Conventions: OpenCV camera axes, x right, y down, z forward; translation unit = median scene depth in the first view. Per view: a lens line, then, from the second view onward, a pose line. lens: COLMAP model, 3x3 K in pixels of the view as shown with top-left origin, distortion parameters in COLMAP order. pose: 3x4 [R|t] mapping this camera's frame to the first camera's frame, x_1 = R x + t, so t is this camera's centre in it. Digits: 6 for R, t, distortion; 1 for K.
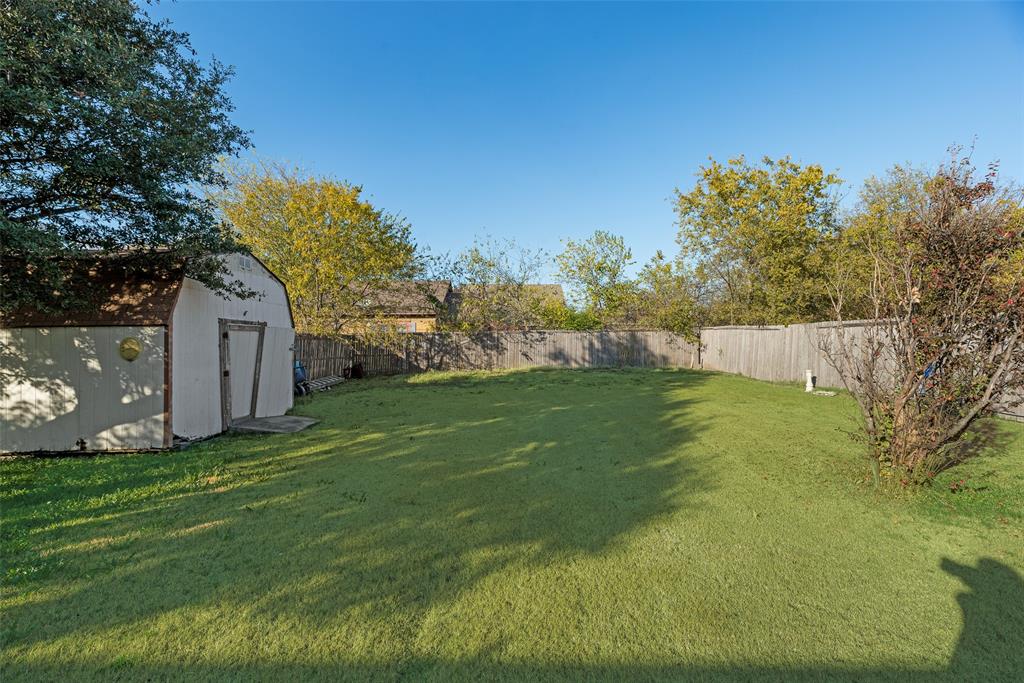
lens RADIAL K [[419.4, 0, 511.9], [0, 419.4, 346.6], [0, 0, 1]] dist [0.000504, -0.000253]
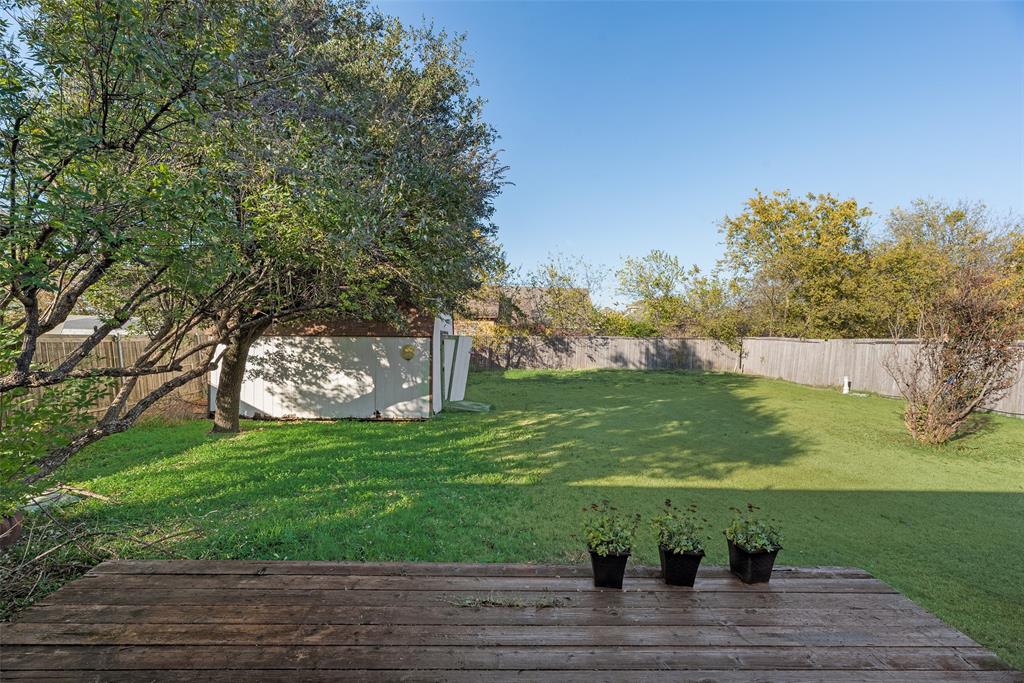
lens RADIAL K [[419.4, 0, 505.3], [0, 419.4, 360.2], [0, 0, 1]] dist [0.000504, -0.000253]
pose [[0.999584, 0.023988, -0.016020, -0.207767], [-0.023367, 0.999009, 0.037886, -0.011956], [0.016913, -0.037496, 0.999154, -0.193613]]
